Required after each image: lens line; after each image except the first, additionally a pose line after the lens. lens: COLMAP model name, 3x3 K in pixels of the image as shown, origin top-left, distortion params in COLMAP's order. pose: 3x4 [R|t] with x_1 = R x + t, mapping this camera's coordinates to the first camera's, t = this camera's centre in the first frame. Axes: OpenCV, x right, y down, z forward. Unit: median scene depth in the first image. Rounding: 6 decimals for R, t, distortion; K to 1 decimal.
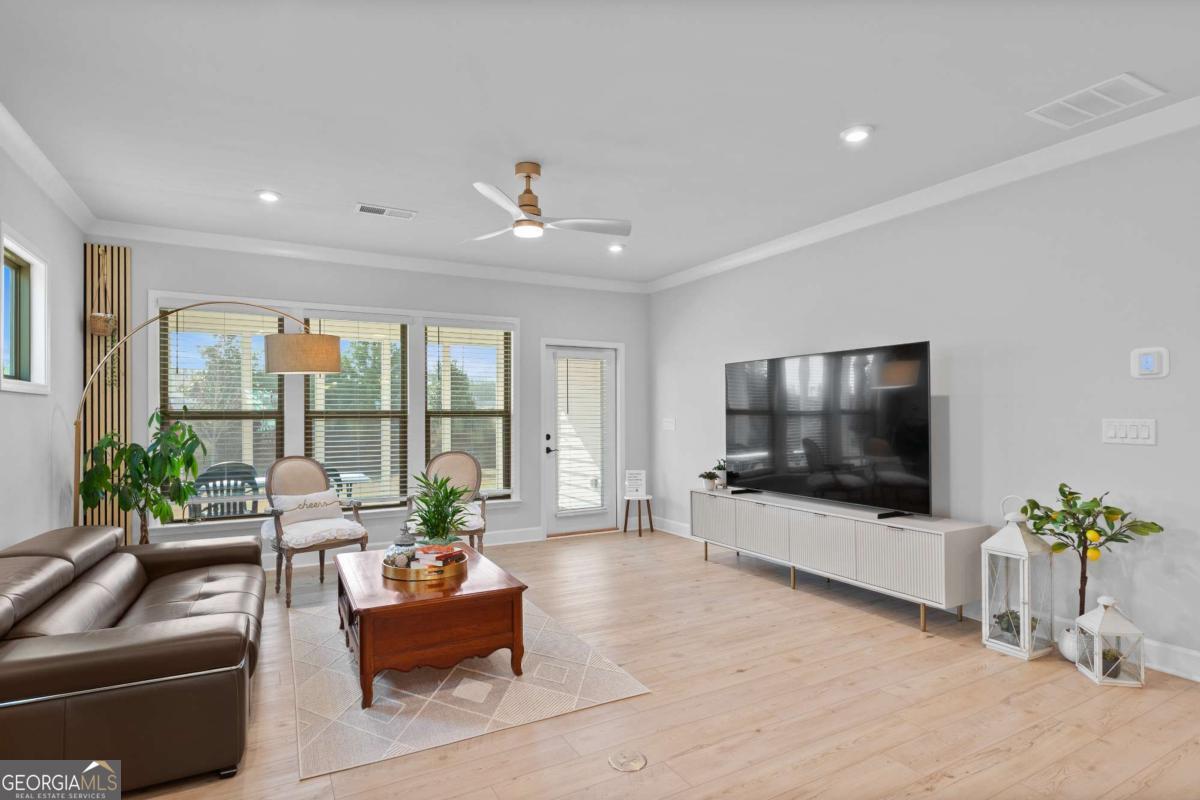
lens RADIAL K [[611.5, 0, 594.4], [0, 611.5, 406.8], [0, 0, 1]] dist [-0.001541, -0.000768]
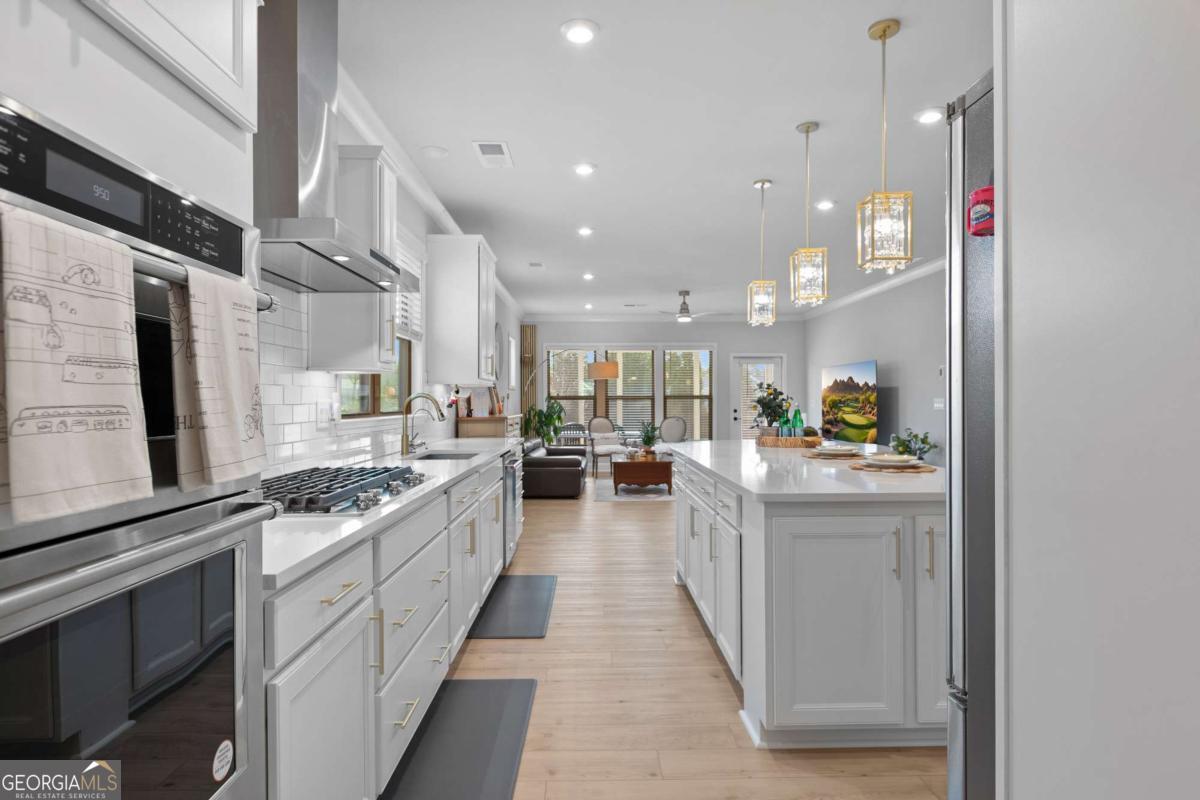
lens RADIAL K [[638.8, 0, 602.8], [0, 638.8, 398.6], [0, 0, 1]] dist [-0.002088, 0.001388]
pose [[0.885638, 0.000526, -0.464375, 0.572995], [0.004448, 0.999944, 0.009617, -0.005060], [0.464354, -0.010583, 0.885586, -1.008177]]
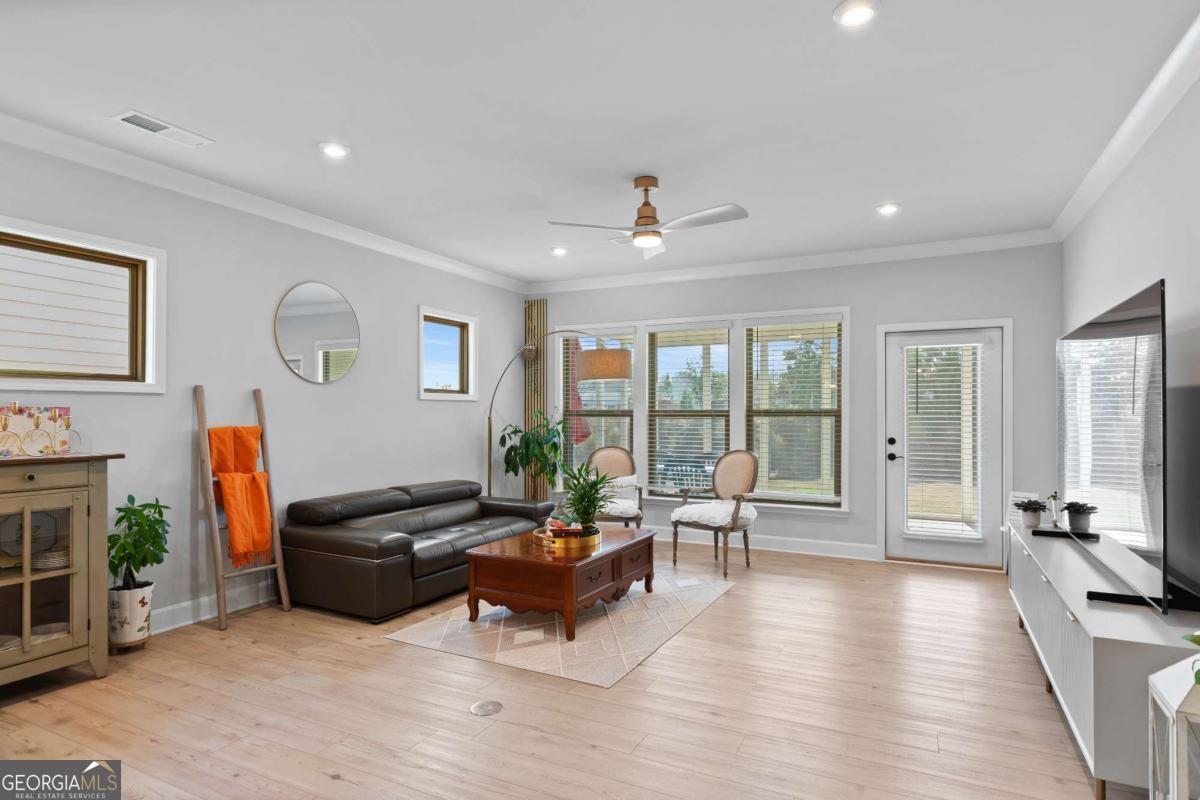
lens RADIAL K [[638.8, 0, 603.0], [0, 638.8, 411.5], [0, 0, 1]] dist [-0.002088, 0.001388]
pose [[0.571863, 0.002579, -0.820345, 0.568640], [0.007722, 0.999934, 0.008527, -0.002897], [0.820313, -0.011211, 0.571805, 0.228888]]
